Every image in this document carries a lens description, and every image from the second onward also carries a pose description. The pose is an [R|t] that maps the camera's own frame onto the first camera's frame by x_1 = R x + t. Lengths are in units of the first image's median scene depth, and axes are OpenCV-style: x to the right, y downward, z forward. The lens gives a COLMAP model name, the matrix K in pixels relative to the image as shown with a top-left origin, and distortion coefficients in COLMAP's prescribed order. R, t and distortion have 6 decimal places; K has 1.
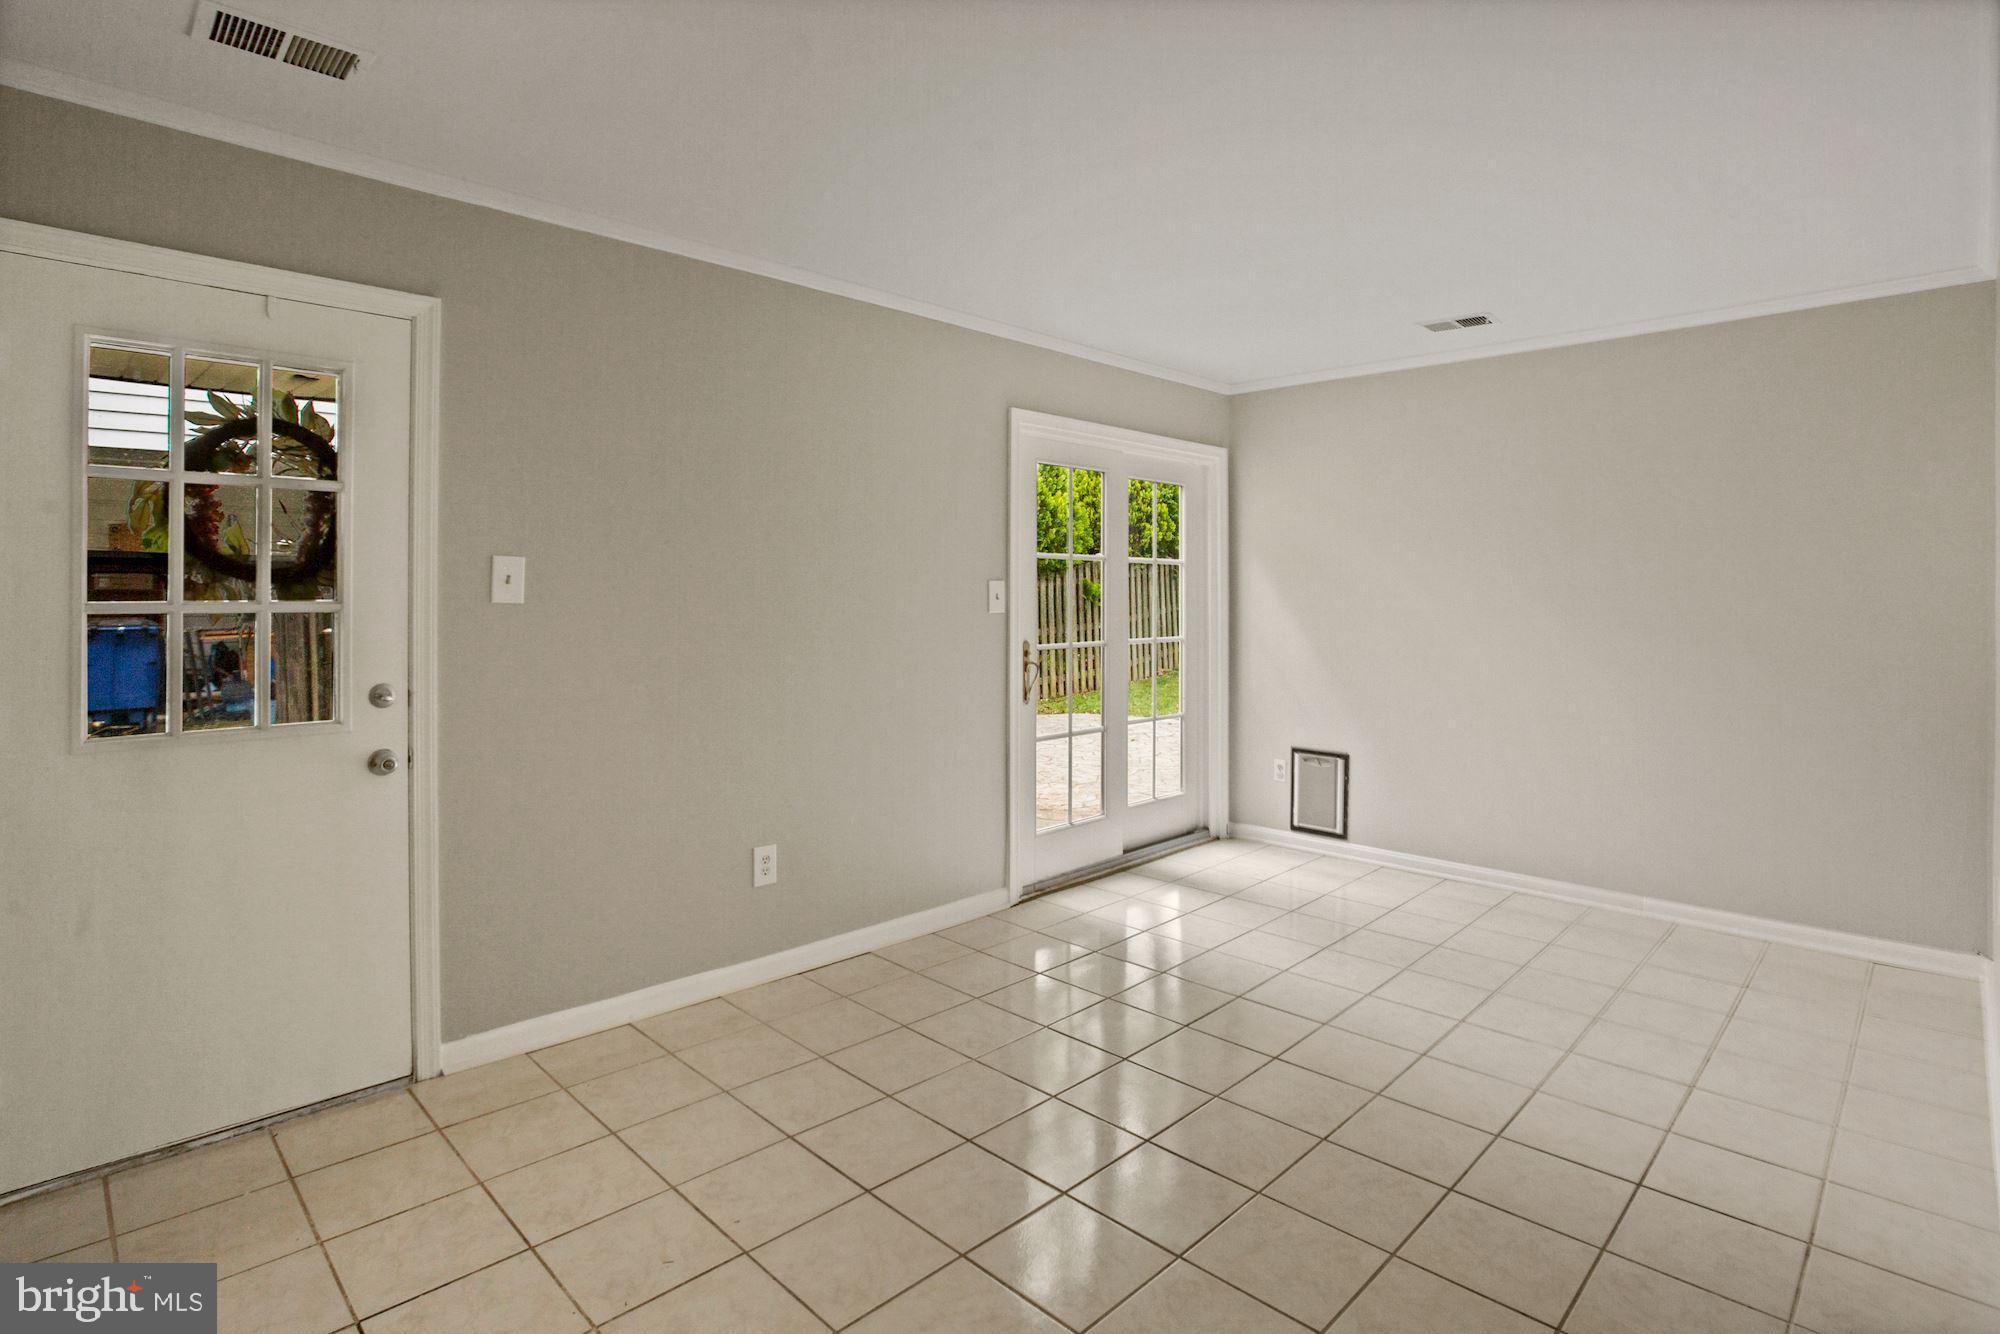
lens RADIAL K [[1001.3, 0, 974.5], [0, 1001.3, 599.7], [0, 0, 1]] dist [-0.050027, 0.011390]
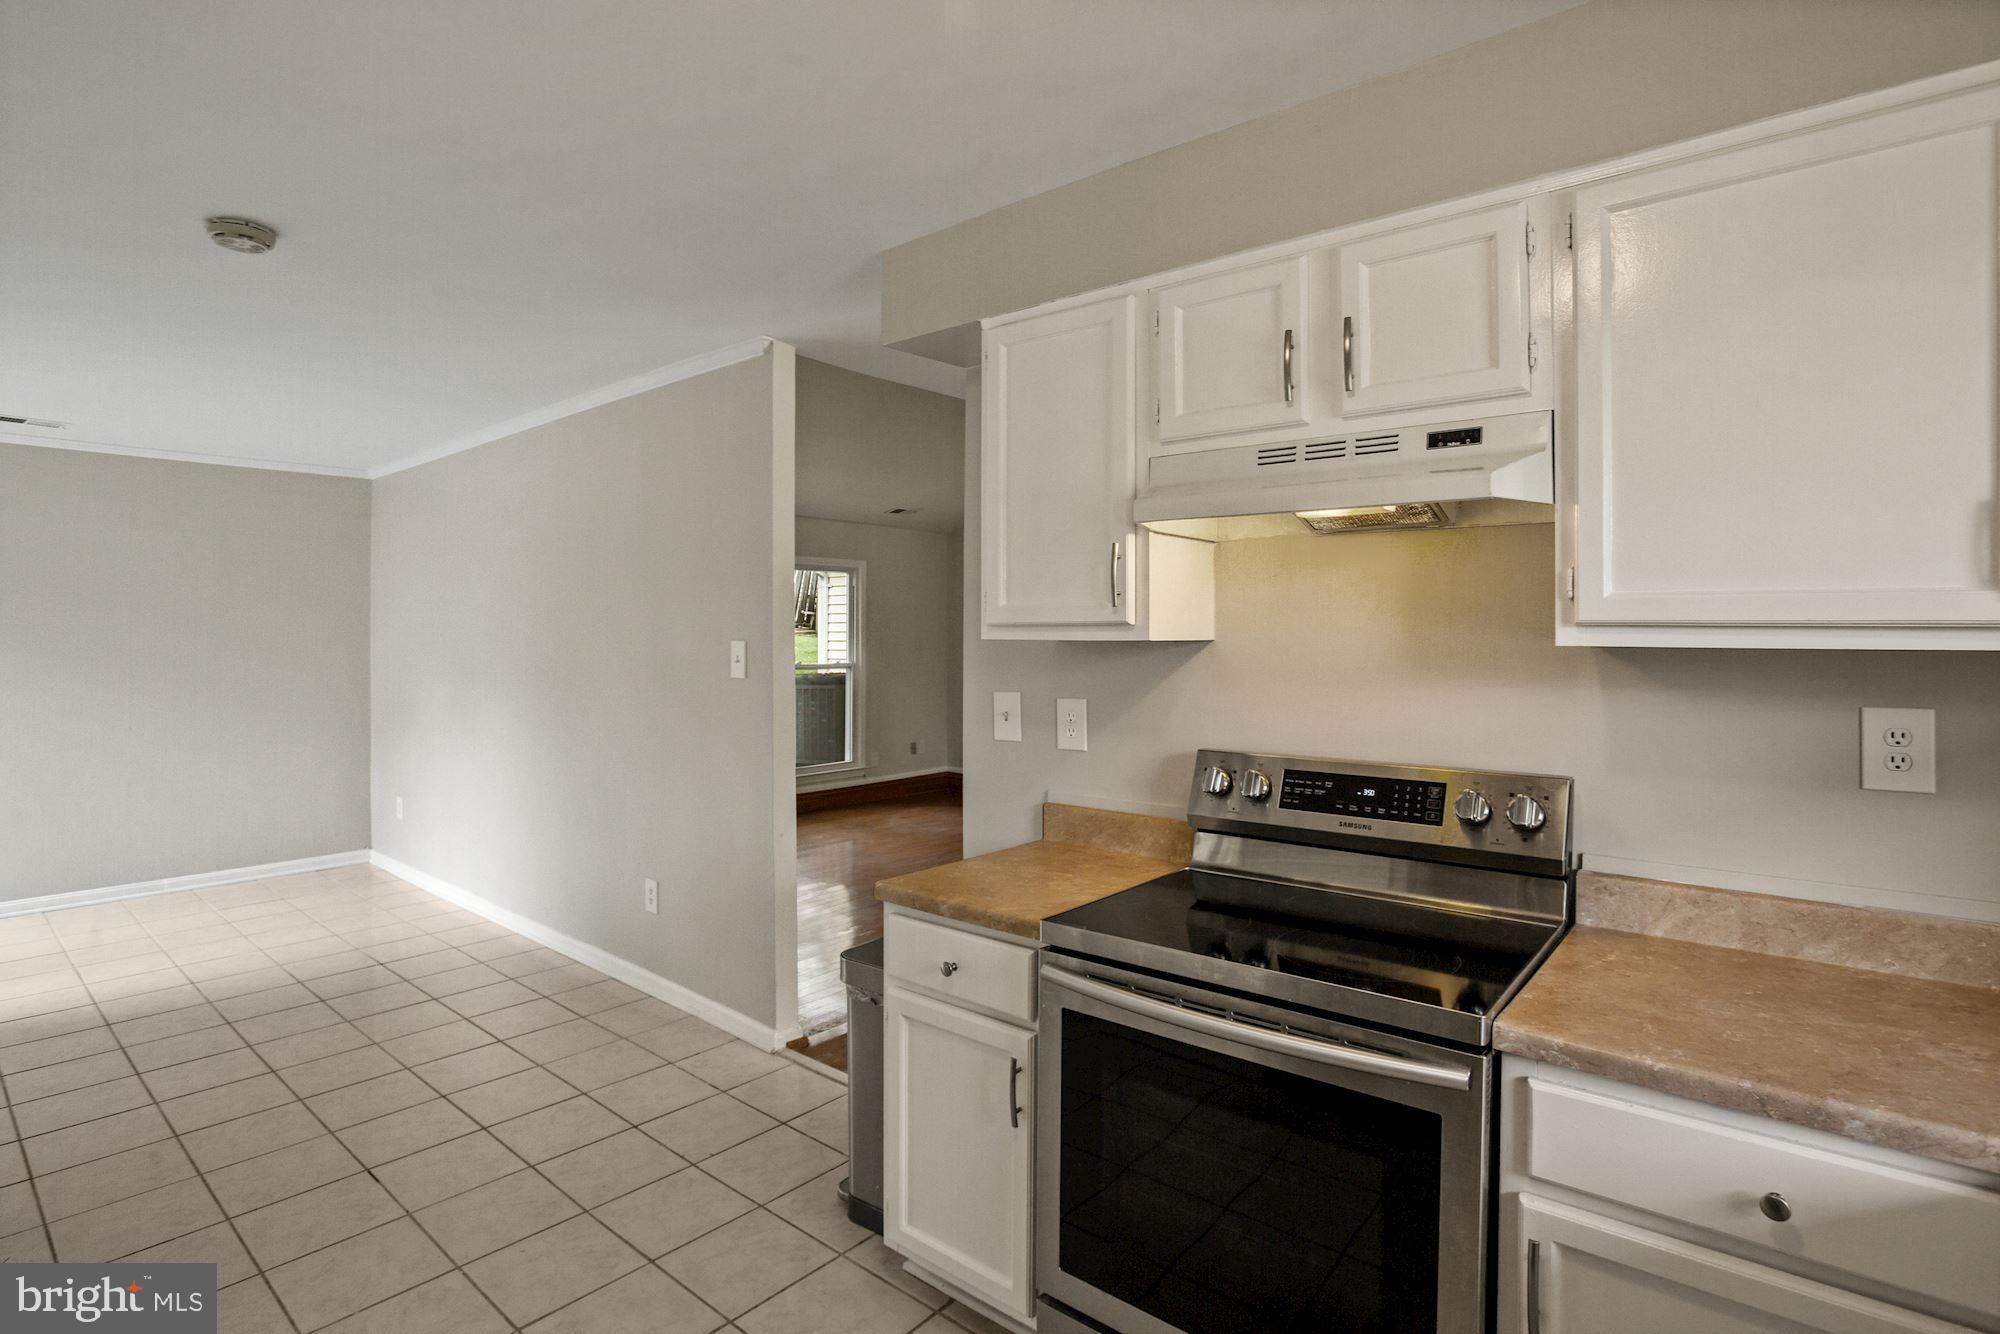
lens RADIAL K [[963.5, 0, 1057.4], [0, 963.5, 665.7], [0, 0, 1]] dist [-0.040785, 0.000839]
pose [[-0.140724, -0.033988, 0.989465, -0.605440], [-0.001781, 0.999418, 0.034076, -0.028772], [-0.990047, 0.003033, -0.140703, -0.039836]]
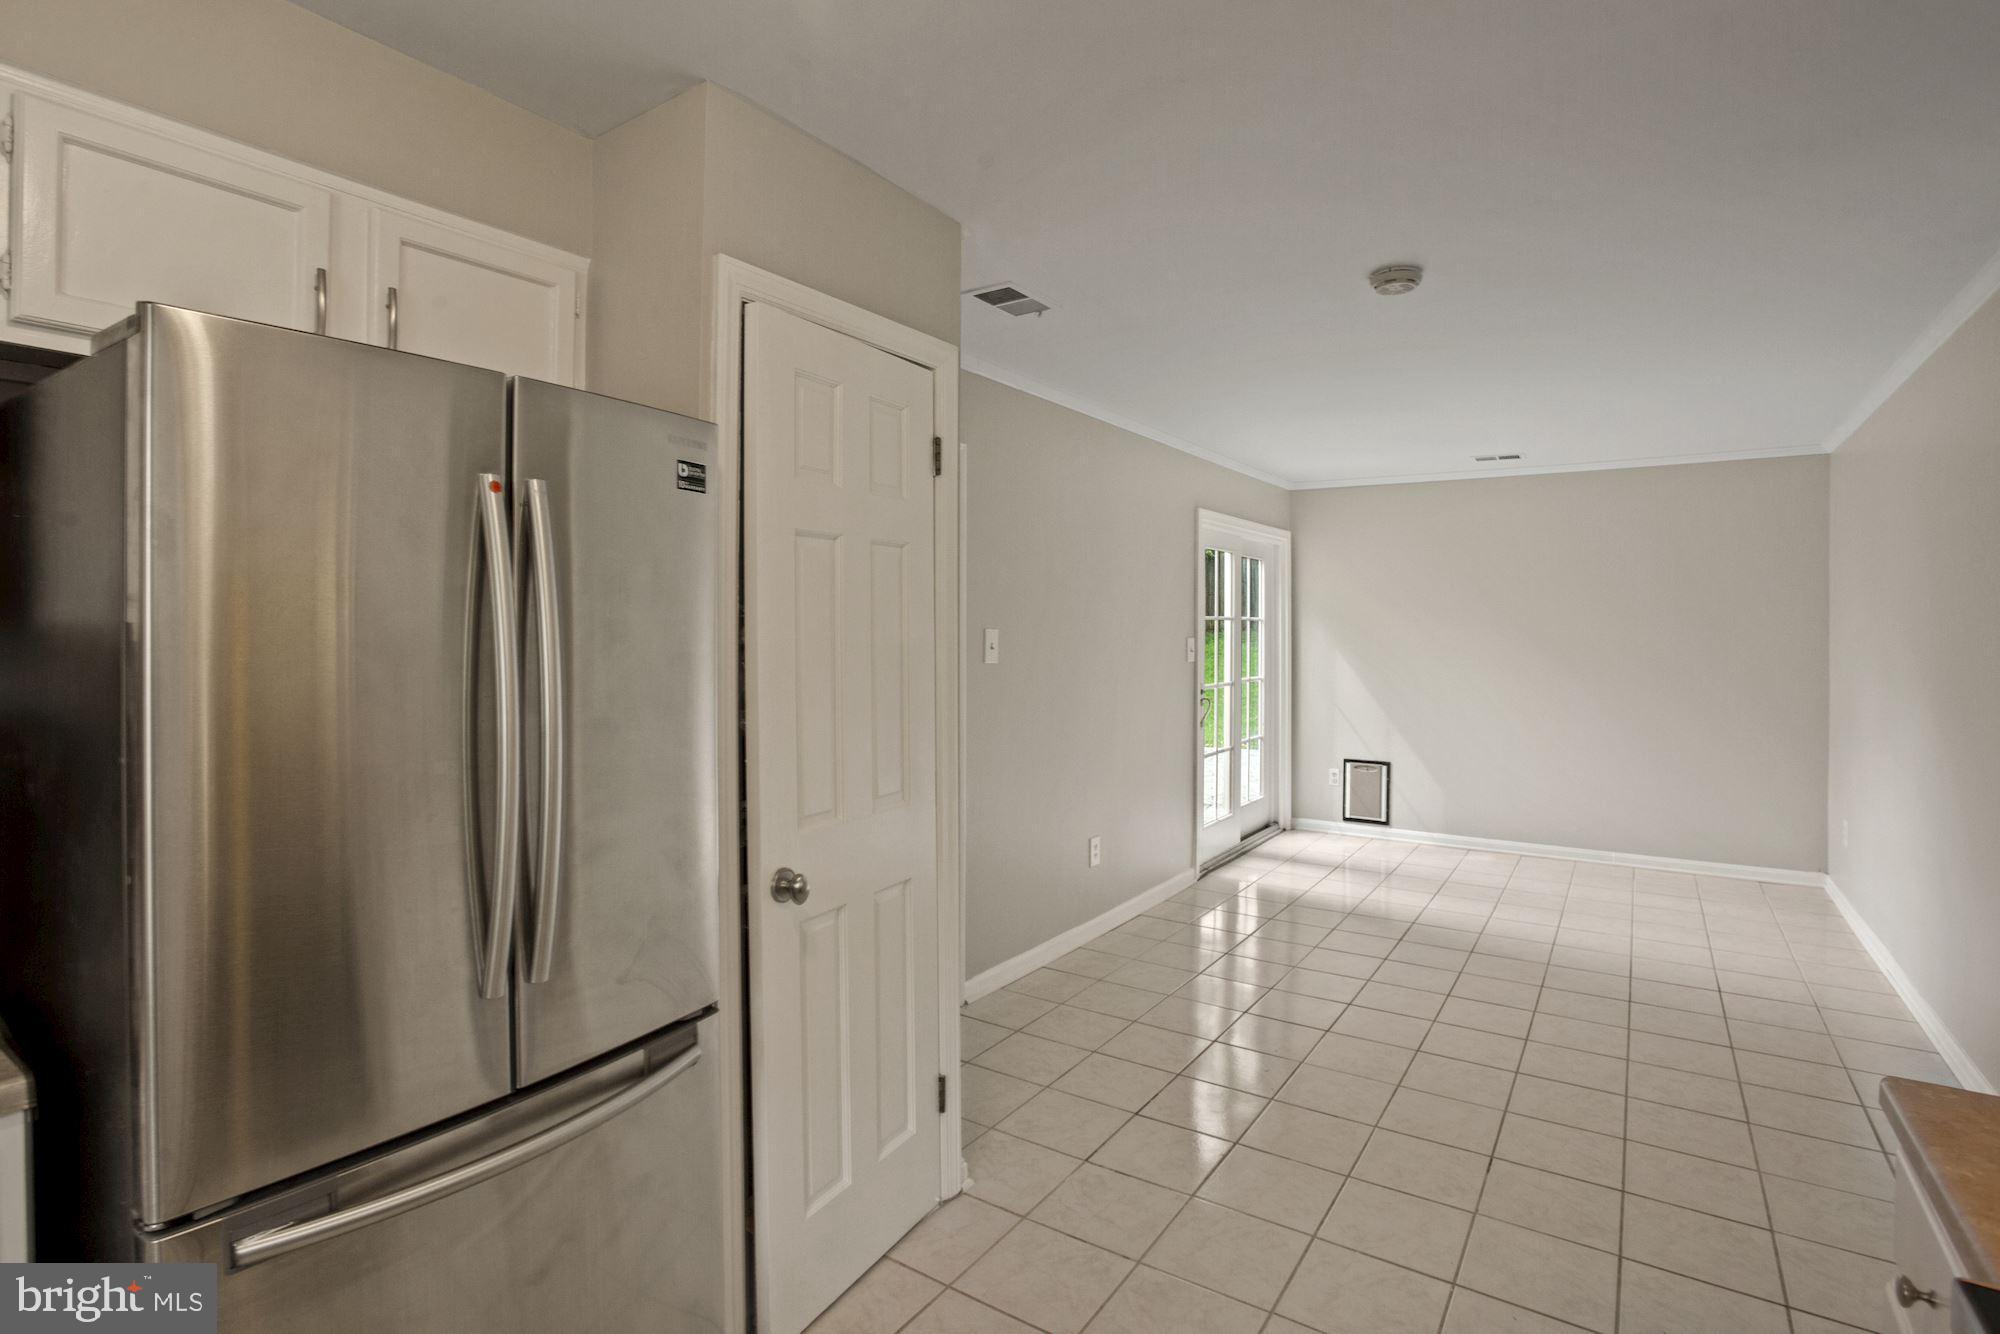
lens RADIAL K [[992.1, 0, 991.0], [0, 992.1, 642.9], [0, 0, 1]] dist [-0.028483, 0.001540]
pose [[0.979068, -0.003276, 0.203505, -0.434778], [0.000431, 0.999902, 0.014025, -0.026542], [-0.203531, -0.013644, 0.978973, -0.207687]]
